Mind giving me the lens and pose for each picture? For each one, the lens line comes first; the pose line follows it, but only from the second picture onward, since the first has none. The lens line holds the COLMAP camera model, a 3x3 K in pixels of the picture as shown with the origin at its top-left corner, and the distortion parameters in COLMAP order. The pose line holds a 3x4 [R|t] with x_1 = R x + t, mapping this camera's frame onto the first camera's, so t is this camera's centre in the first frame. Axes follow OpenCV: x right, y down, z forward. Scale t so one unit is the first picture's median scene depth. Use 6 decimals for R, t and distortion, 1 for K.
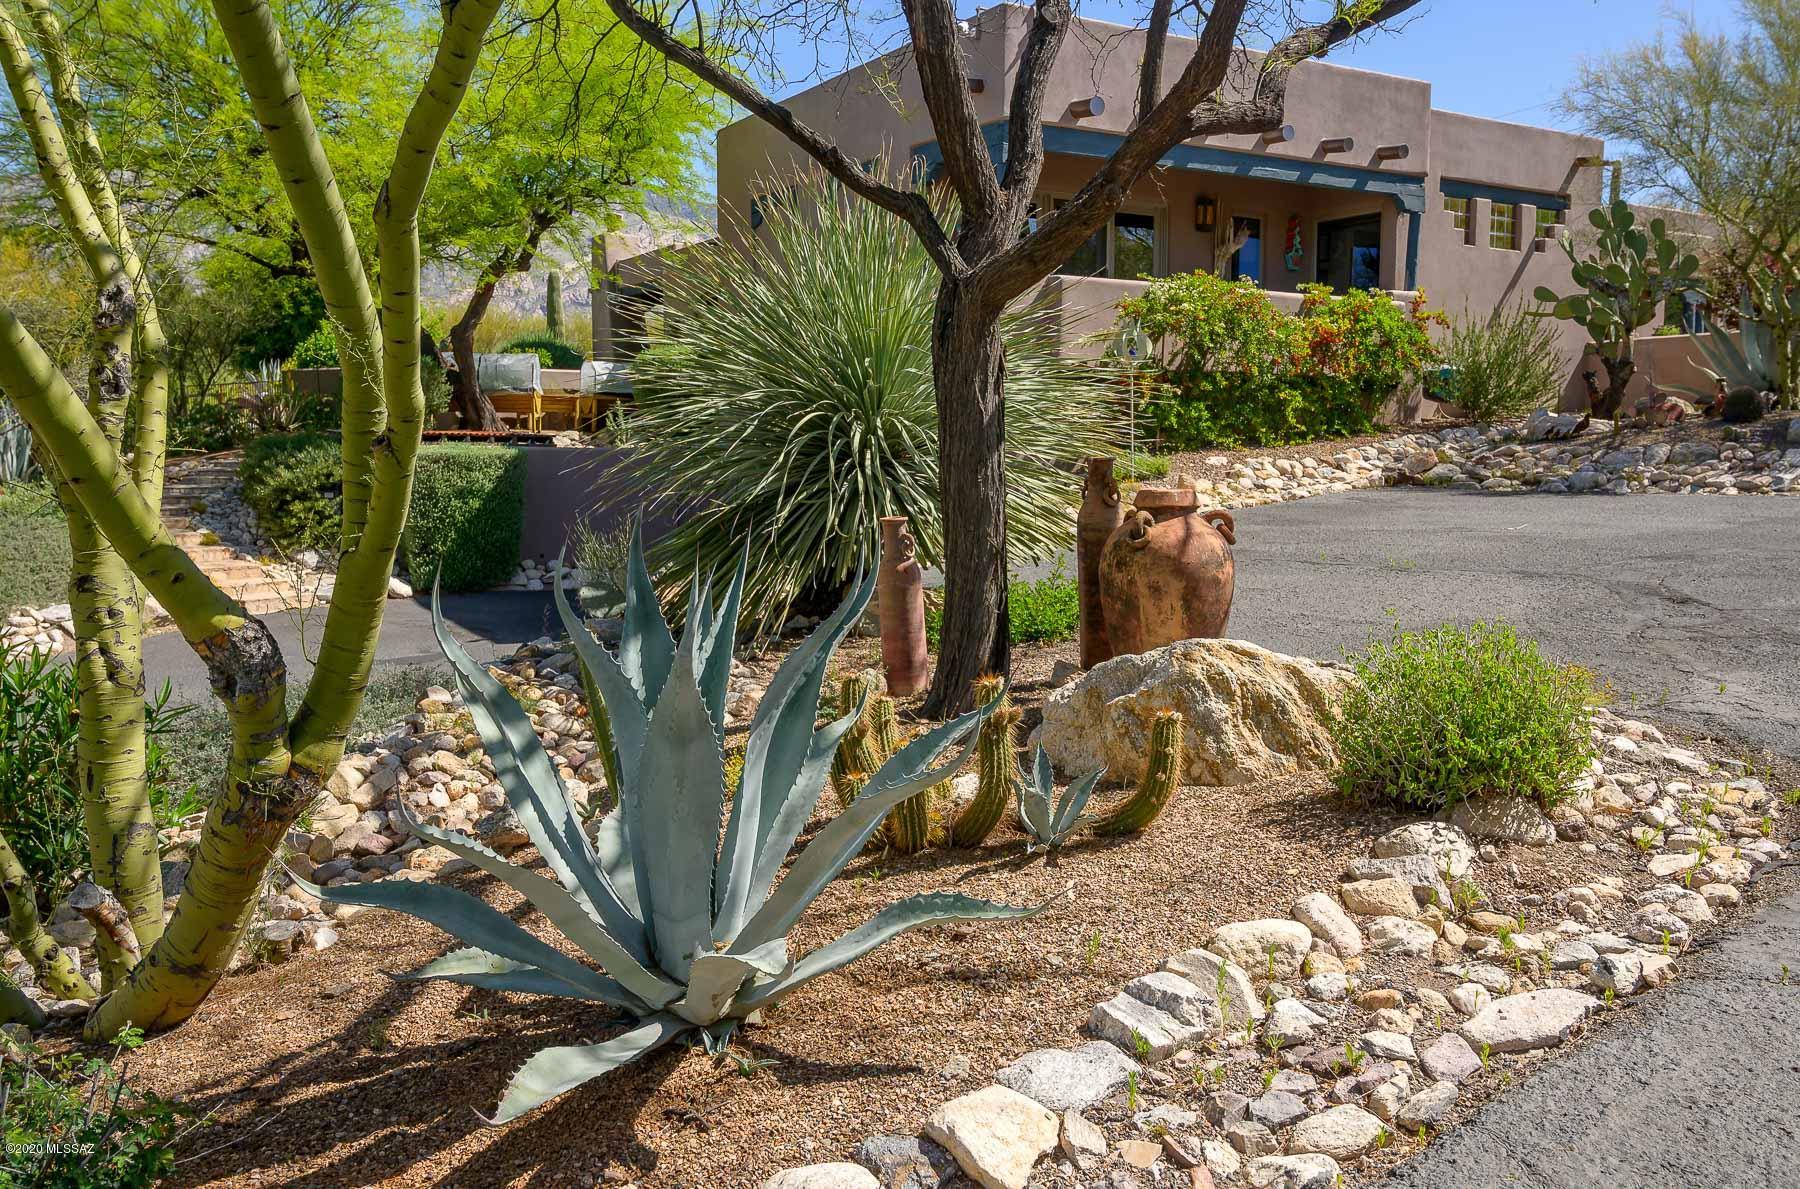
lens RADIAL K [[1447.9, 0, 900.6], [0, 1447.9, 597.4], [0, 0, 1]] dist [-0.011248, -0.003418]
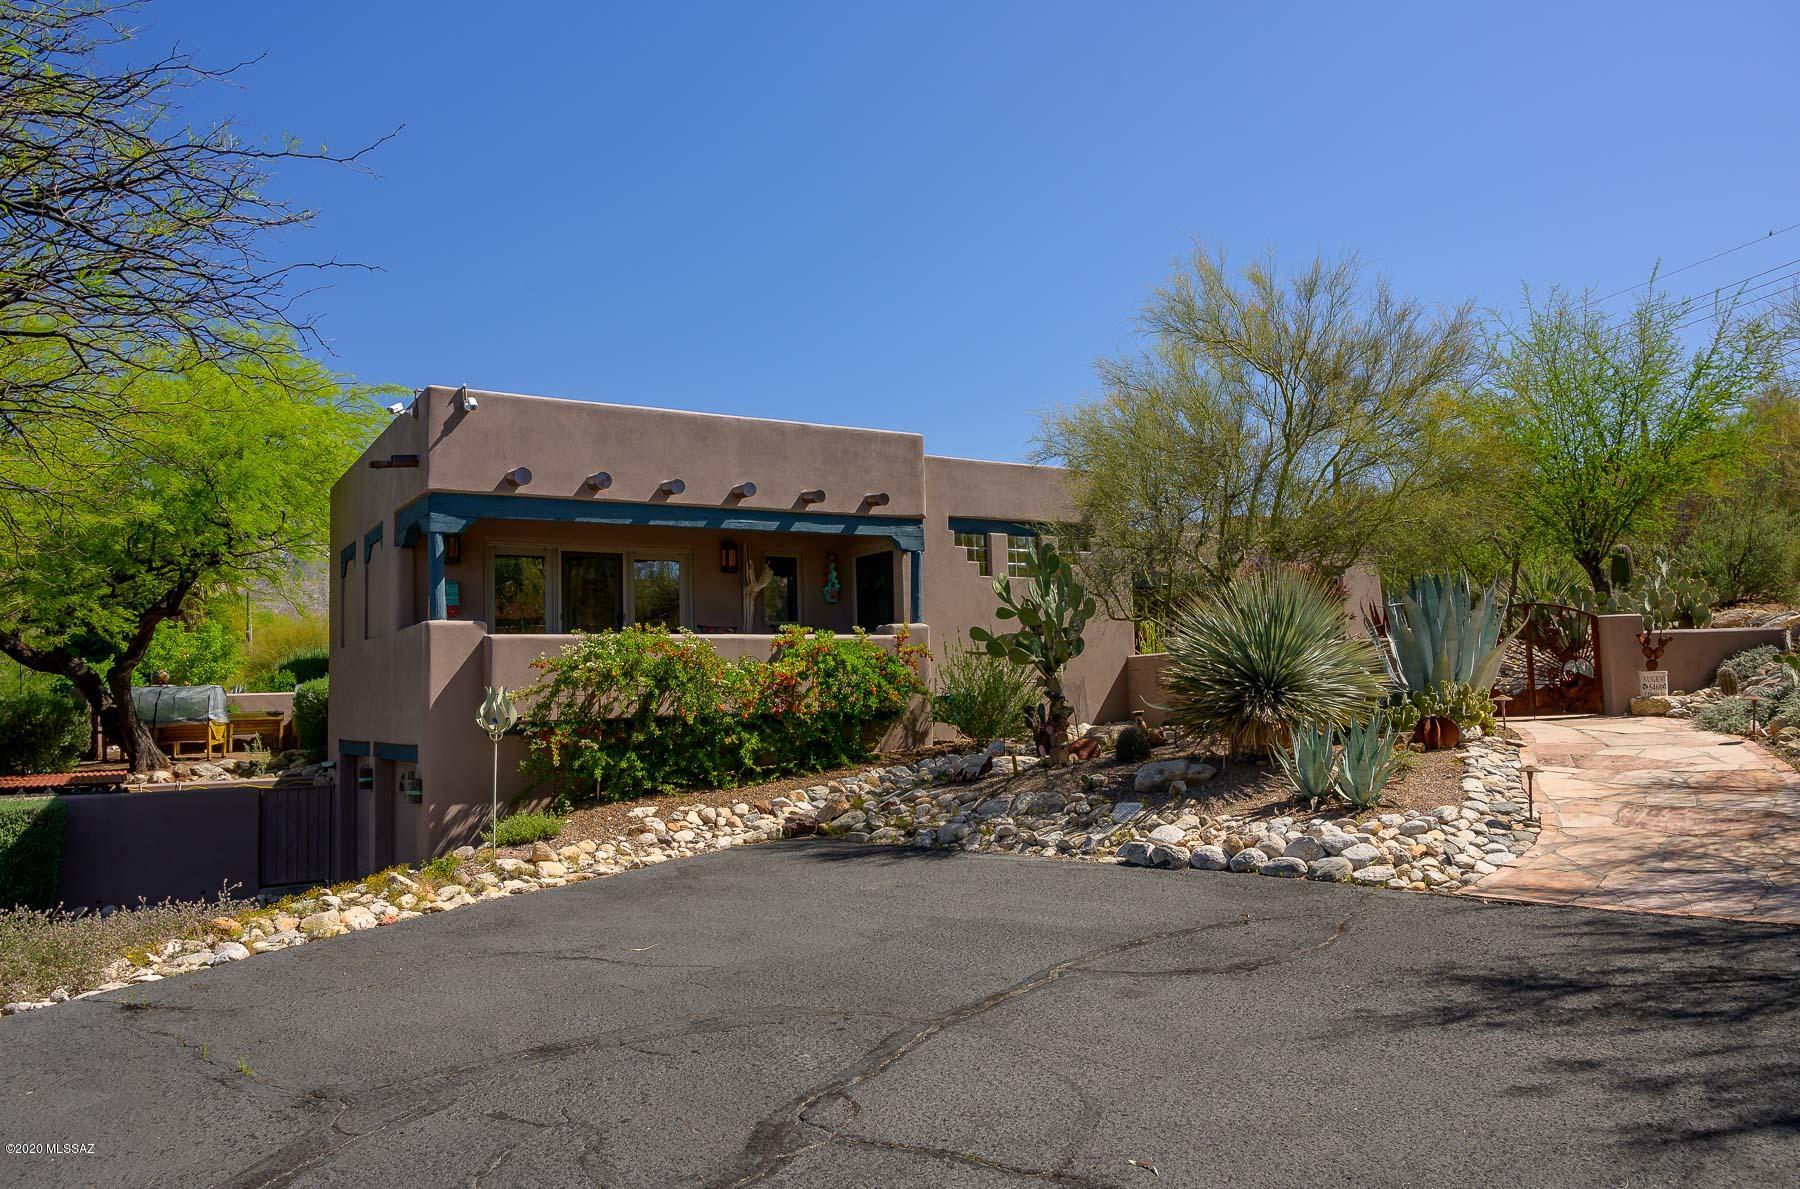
lens RADIAL K [[1239.6, 0, 898.9], [0, 1239.6, 591.0], [0, 0, 1]] dist [-0.004395, 0.000773]
pose [[0.998854, -0.029833, 0.037426, 0.345848], [0.036347, 0.981567, -0.187630, -0.072161], [-0.031138, 0.188776, 0.981526, 0.111187]]
